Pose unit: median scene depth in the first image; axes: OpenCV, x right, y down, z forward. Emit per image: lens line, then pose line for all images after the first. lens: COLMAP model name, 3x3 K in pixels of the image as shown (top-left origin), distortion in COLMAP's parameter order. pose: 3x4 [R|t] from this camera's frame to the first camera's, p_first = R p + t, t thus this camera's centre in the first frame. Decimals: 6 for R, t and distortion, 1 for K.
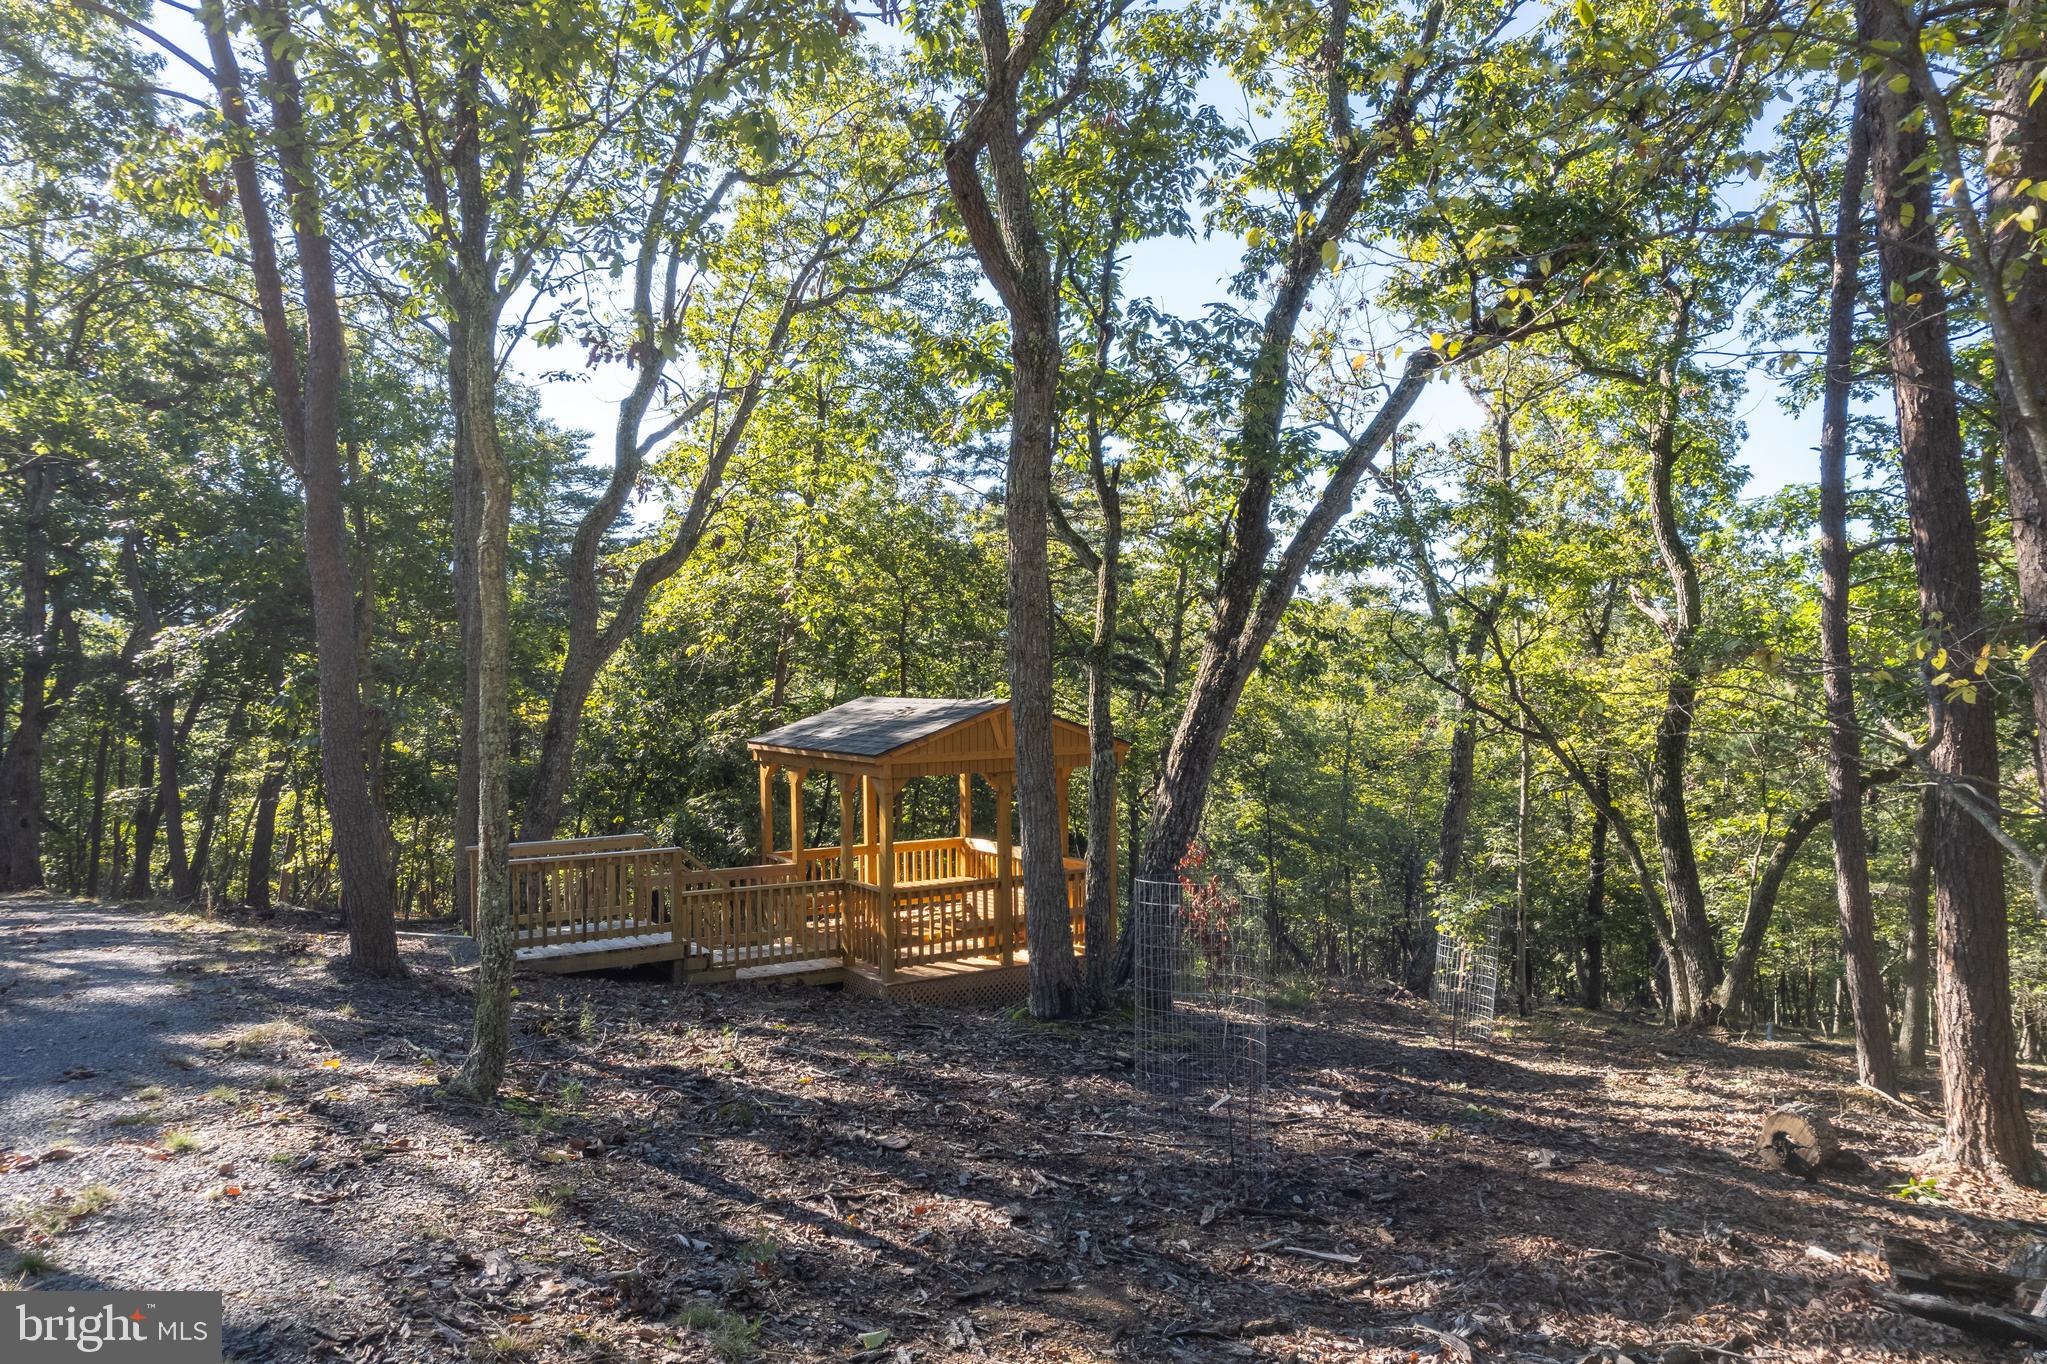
lens RADIAL K [[1316.8, 0, 1034.0], [0, 1316.8, 690.1], [0, 0, 1]] dist [-0.082354, 0.083934]
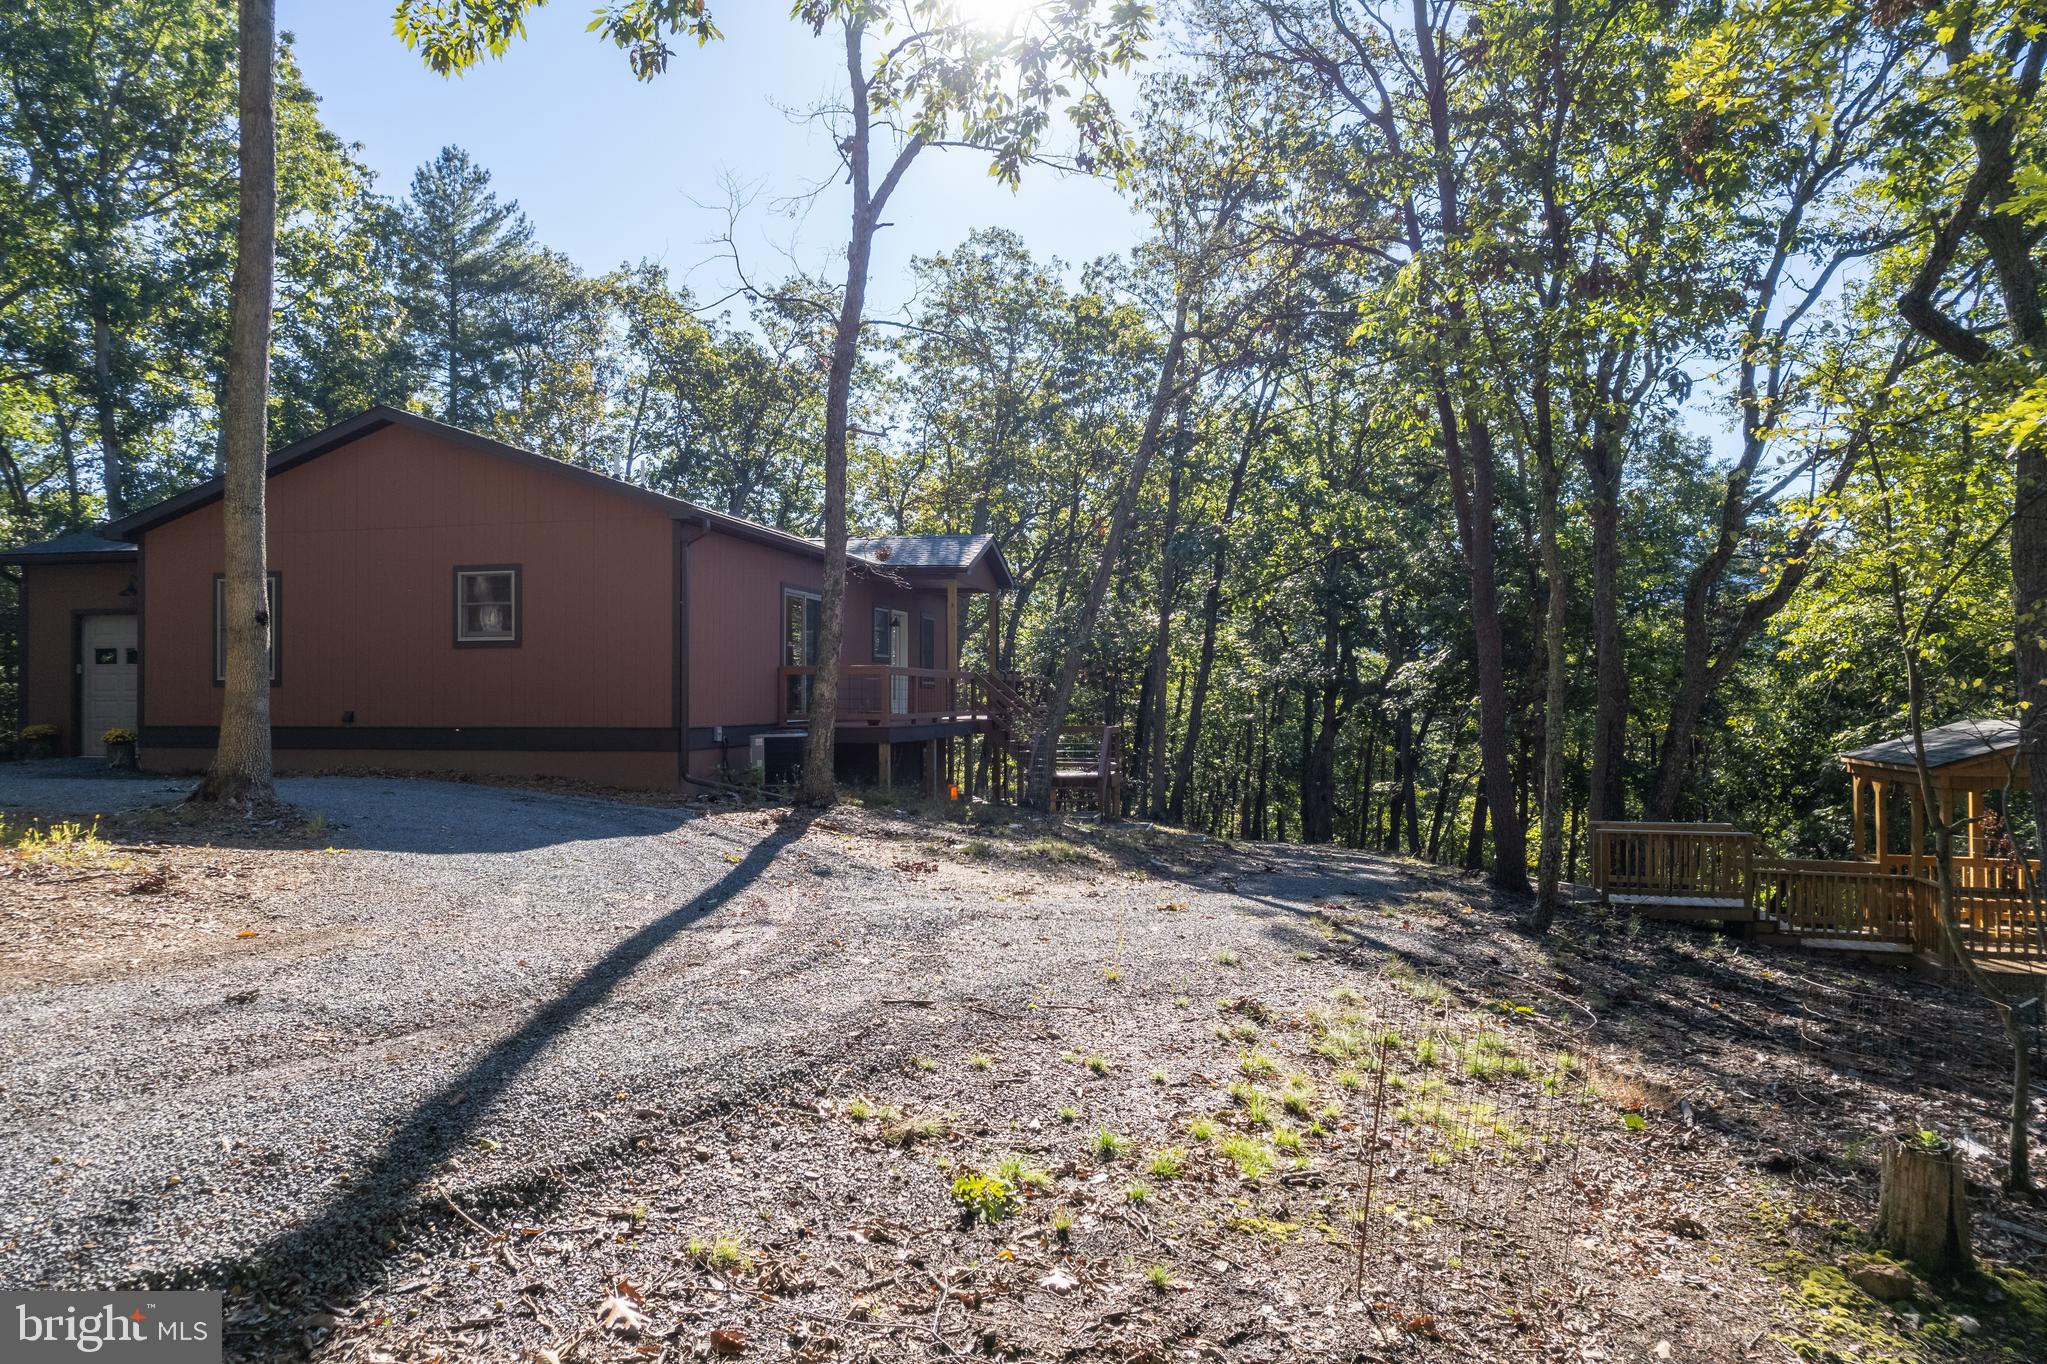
lens RADIAL K [[1316.8, 0, 1034.0], [0, 1316.8, 690.1], [0, 0, 1]] dist [-0.082354, 0.083934]
pose [[0.638885, 0.000409, -0.769302, 0.179083], [-0.014619, 0.999826, -0.011609, 0.004995], [0.769164, 0.018664, 0.638779, -0.241770]]
